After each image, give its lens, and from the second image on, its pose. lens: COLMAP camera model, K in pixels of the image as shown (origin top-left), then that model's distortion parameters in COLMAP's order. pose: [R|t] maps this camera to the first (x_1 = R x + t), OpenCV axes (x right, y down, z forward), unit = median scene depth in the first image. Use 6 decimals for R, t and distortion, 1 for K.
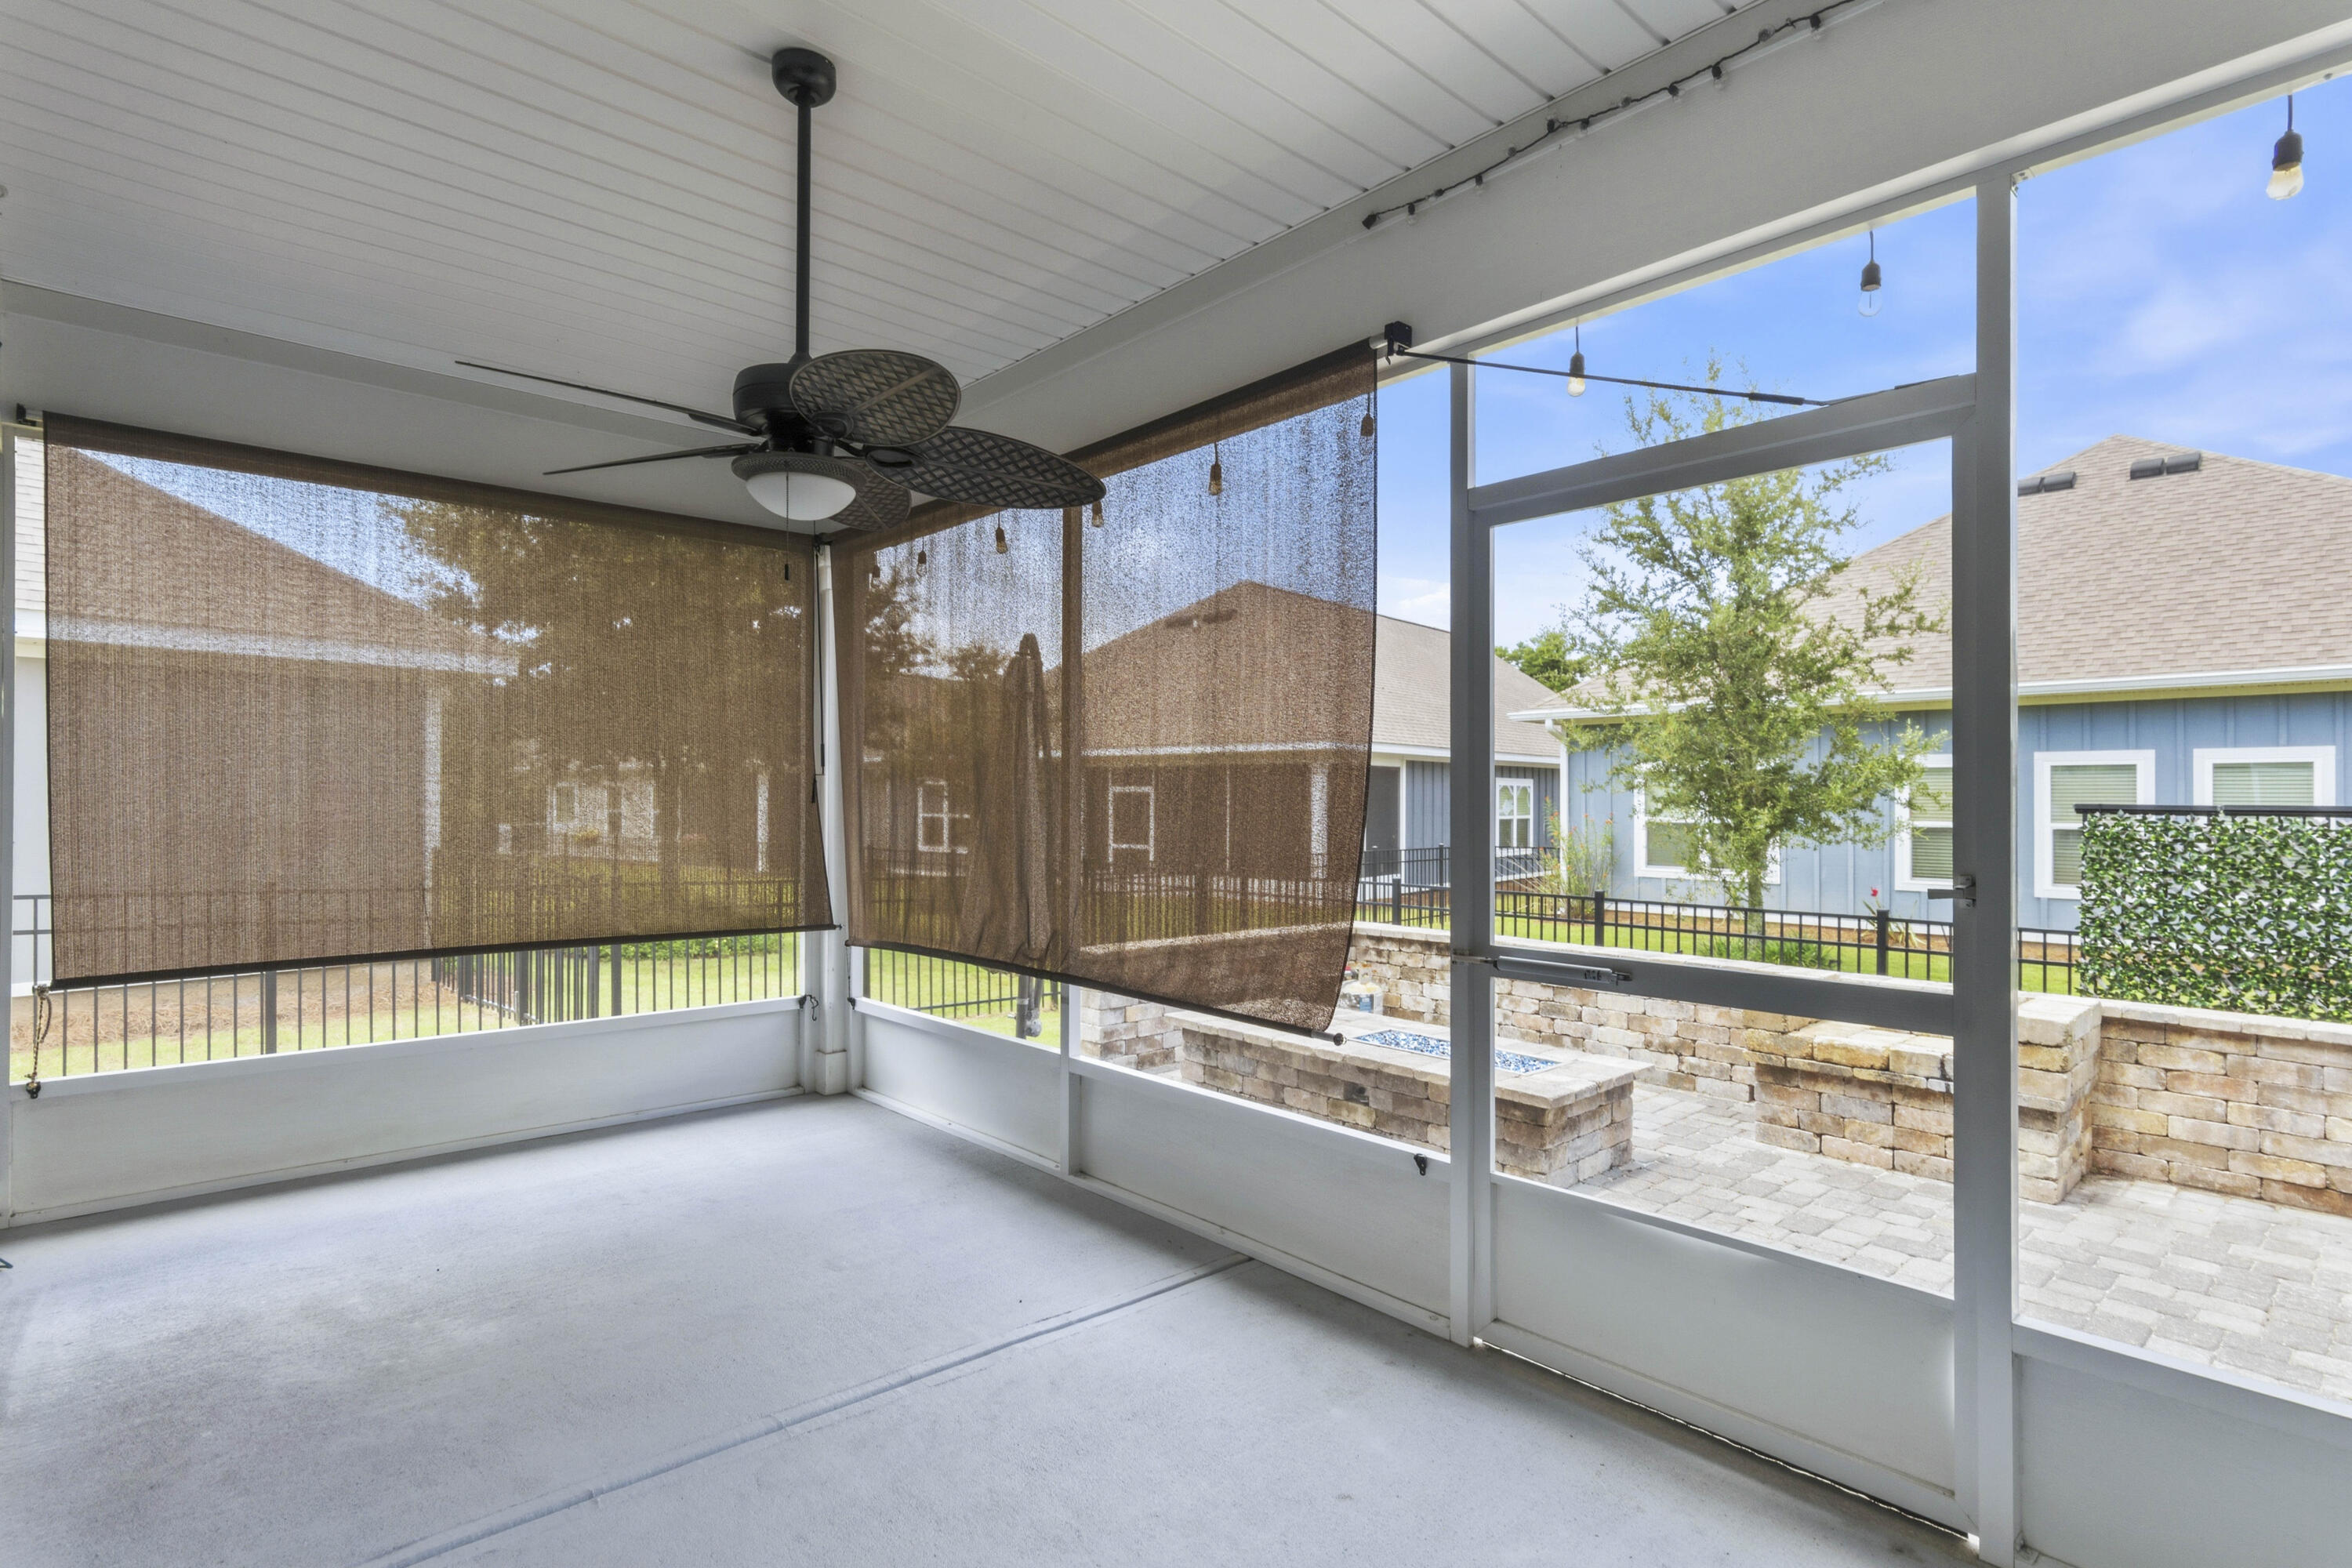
lens RADIAL K [[1162.0, 0, 1182.5], [0, 1162.0, 803.3], [0, 0, 1]] dist [0.003461, -0.000299]
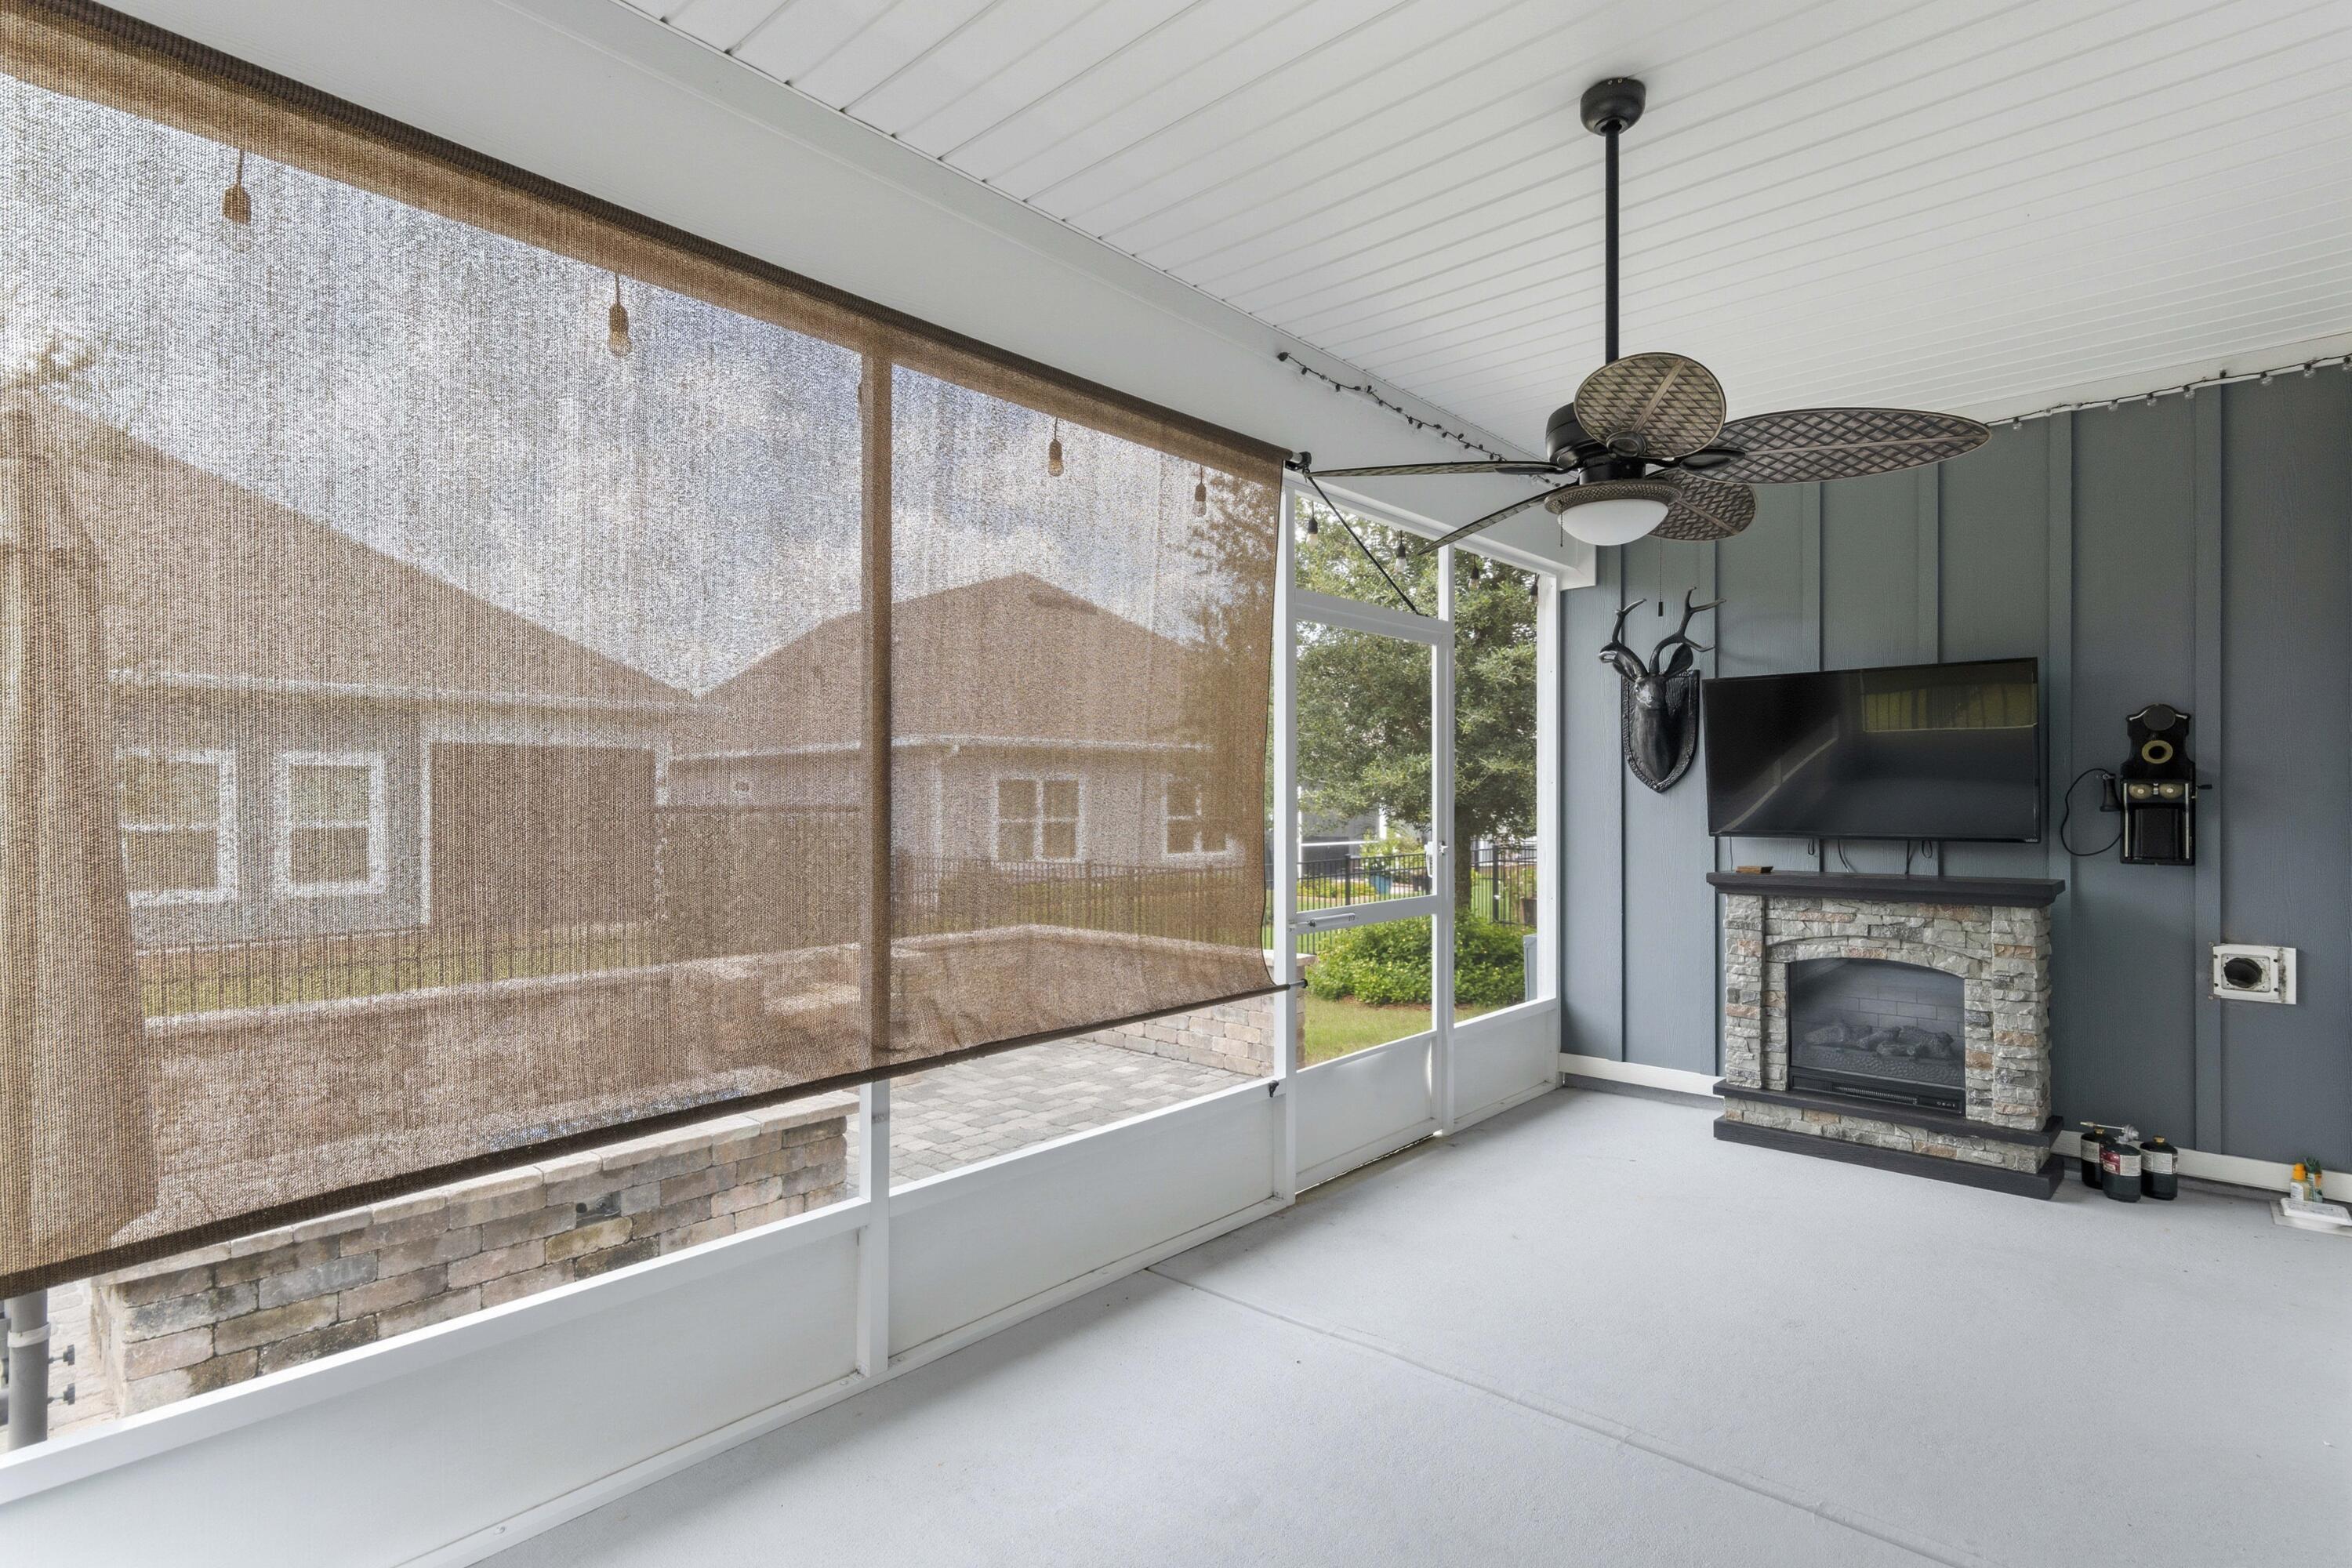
lens RADIAL K [[1162.0, 0, 1182.5], [0, 1162.0, 803.3], [0, 0, 1]] dist [0.003461, -0.000299]
pose [[-0.103364, -0.009927, 0.994594, -1.064631], [0.003515, 0.999940, 0.010346, -0.025230], [-0.994637, 0.004566, -0.103323, 1.209542]]
